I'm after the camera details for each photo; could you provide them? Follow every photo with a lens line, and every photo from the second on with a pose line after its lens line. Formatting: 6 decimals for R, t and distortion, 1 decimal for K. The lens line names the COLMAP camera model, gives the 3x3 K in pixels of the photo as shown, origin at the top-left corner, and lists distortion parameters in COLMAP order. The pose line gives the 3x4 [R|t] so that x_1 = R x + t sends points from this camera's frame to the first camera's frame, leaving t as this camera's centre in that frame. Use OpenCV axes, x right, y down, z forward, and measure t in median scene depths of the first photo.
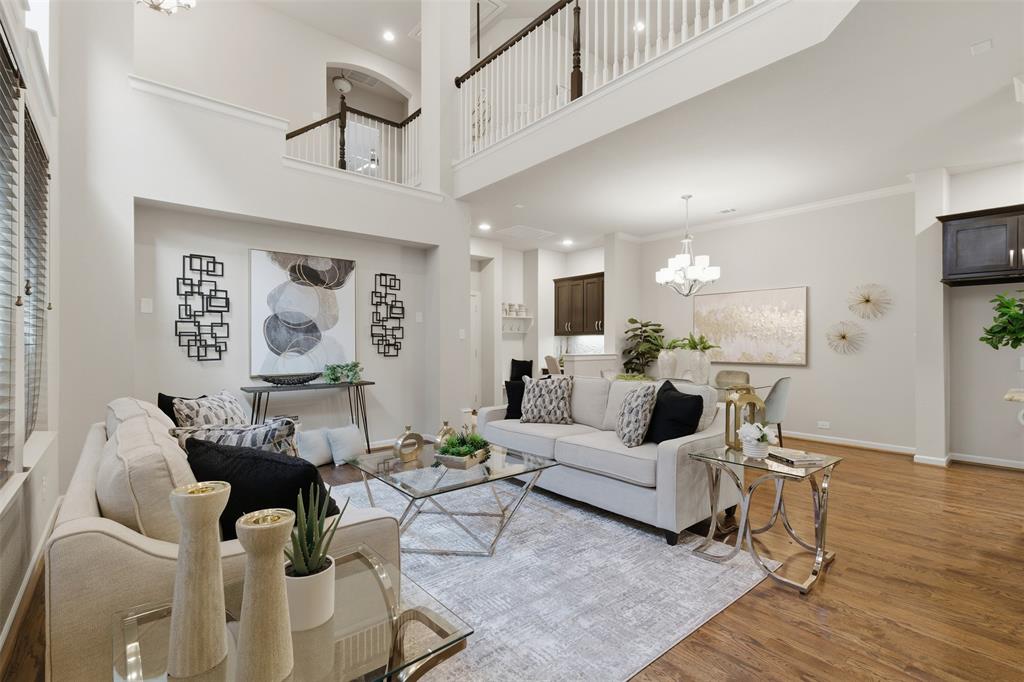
lens RADIAL K [[466.6, 0, 511.4], [0, 466.6, 344.5], [0, 0, 1]] dist [-0.000666, -0.000077]
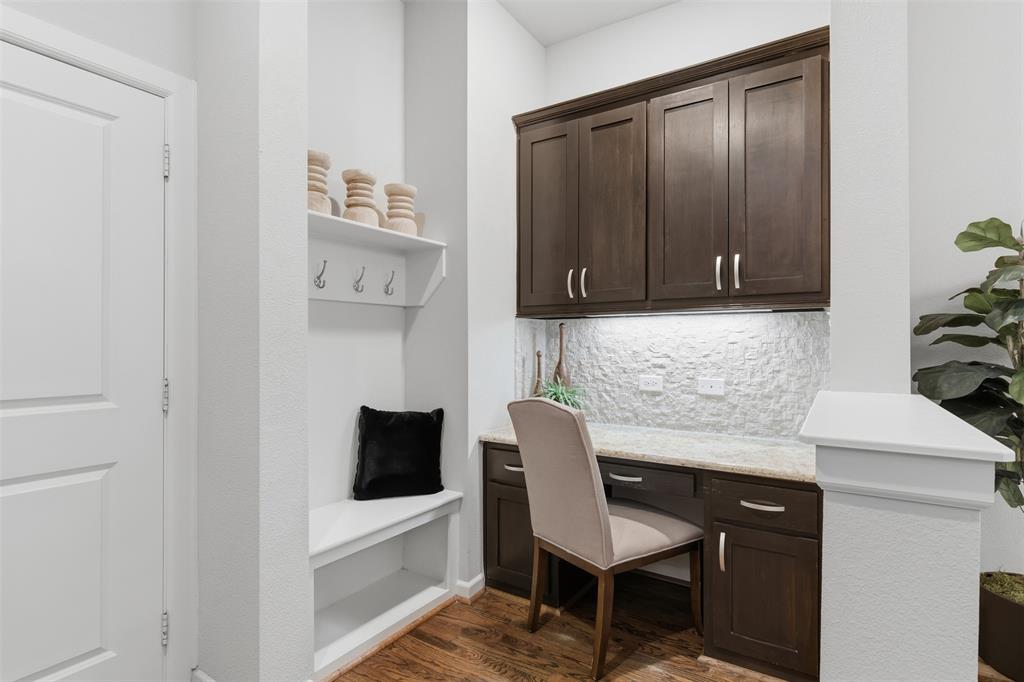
lens RADIAL K [[503.2, 0, 516.3], [0, 503.2, 341.6], [0, 0, 1]] dist [0.001200, -0.000060]
pose [[0.956794, -0.000625, 0.290766, 0.003004], [0.002172, 0.999985, -0.004998, -0.002739], [-0.290759, 0.005413, 0.956781, 0.740215]]
